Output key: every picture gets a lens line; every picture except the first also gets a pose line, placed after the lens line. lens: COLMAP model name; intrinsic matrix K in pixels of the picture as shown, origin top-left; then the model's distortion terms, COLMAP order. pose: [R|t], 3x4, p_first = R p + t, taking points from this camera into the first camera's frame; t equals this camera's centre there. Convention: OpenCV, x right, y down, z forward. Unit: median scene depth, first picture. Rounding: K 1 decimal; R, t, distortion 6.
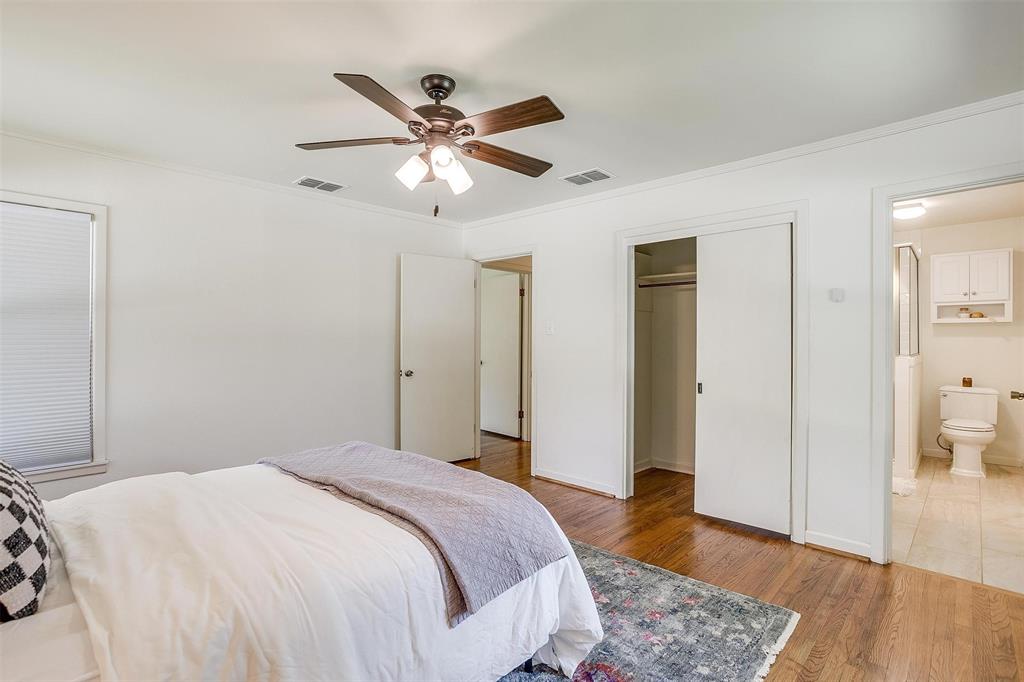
lens RADIAL K [[482.8, 0, 509.3], [0, 482.8, 336.5], [0, 0, 1]] dist [0.001459, 0.000482]
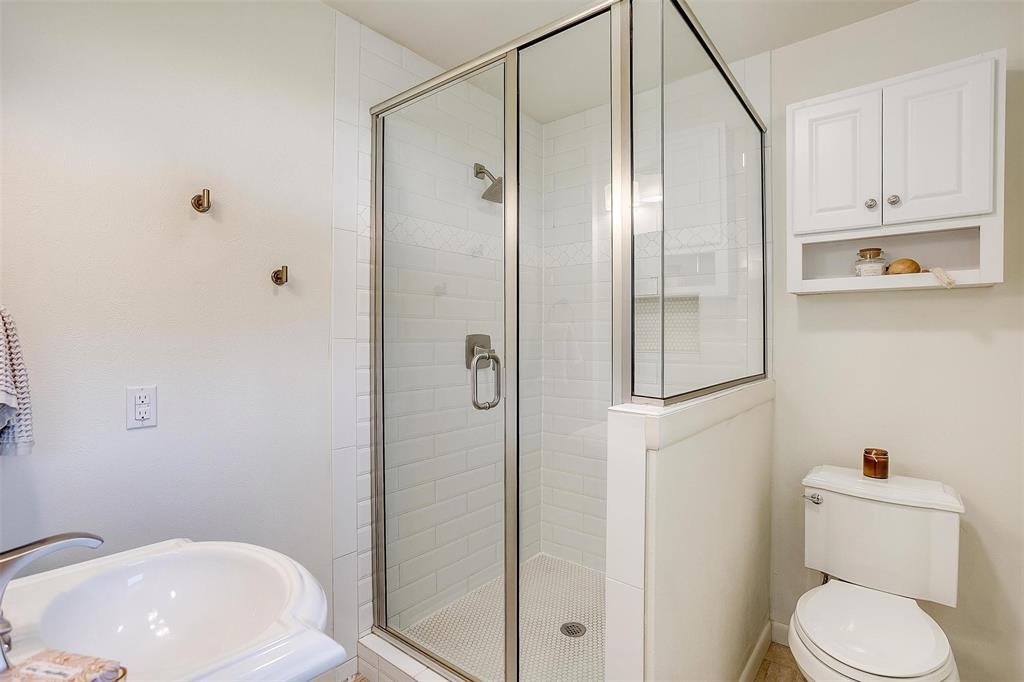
lens RADIAL K [[498.9, 0, 509.4], [0, 498.9, 337.1], [0, 0, 1]] dist [-0.040610, 0.020448]
pose [[0.997020, -0.000357, 0.077148, 0.663901], [-0.000023, 0.999988, 0.004925, 0.004193], [-0.077148, -0.004912, 0.997008, 0.676646]]
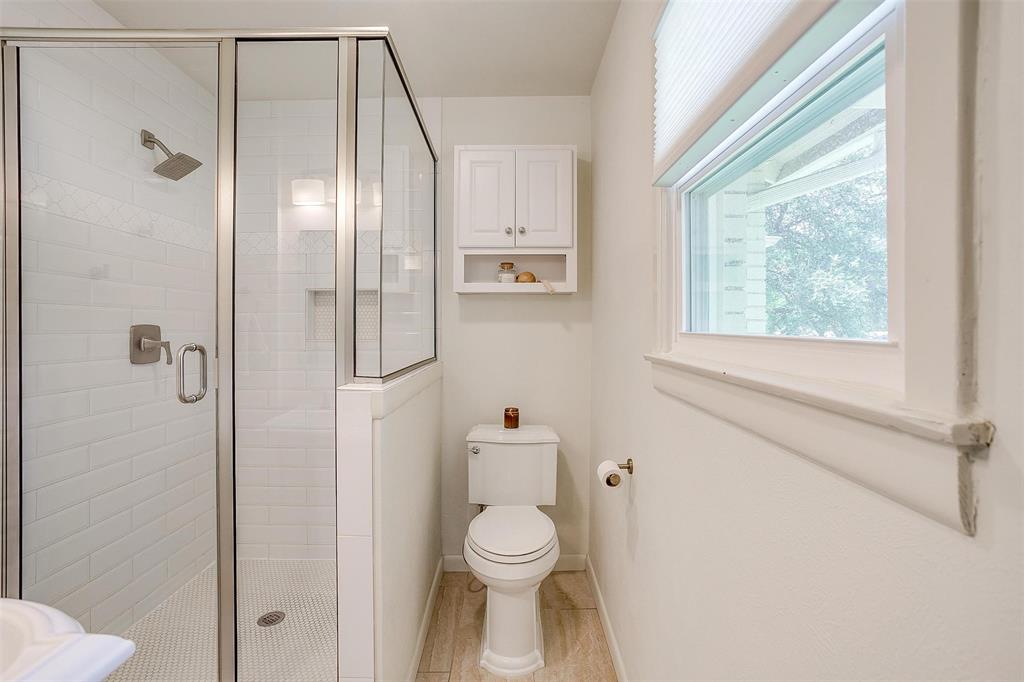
lens RADIAL K [[498.9, 0, 493.7], [0, 498.9, 326.5], [0, 0, 1]] dist [-0.040610, 0.020448]
pose [[0.747067, 0.000740, 0.664748, 0.610386], [-0.000679, 1.000000, -0.000350, 0.005607], [-0.664748, -0.000190, 0.747068, 0.648016]]
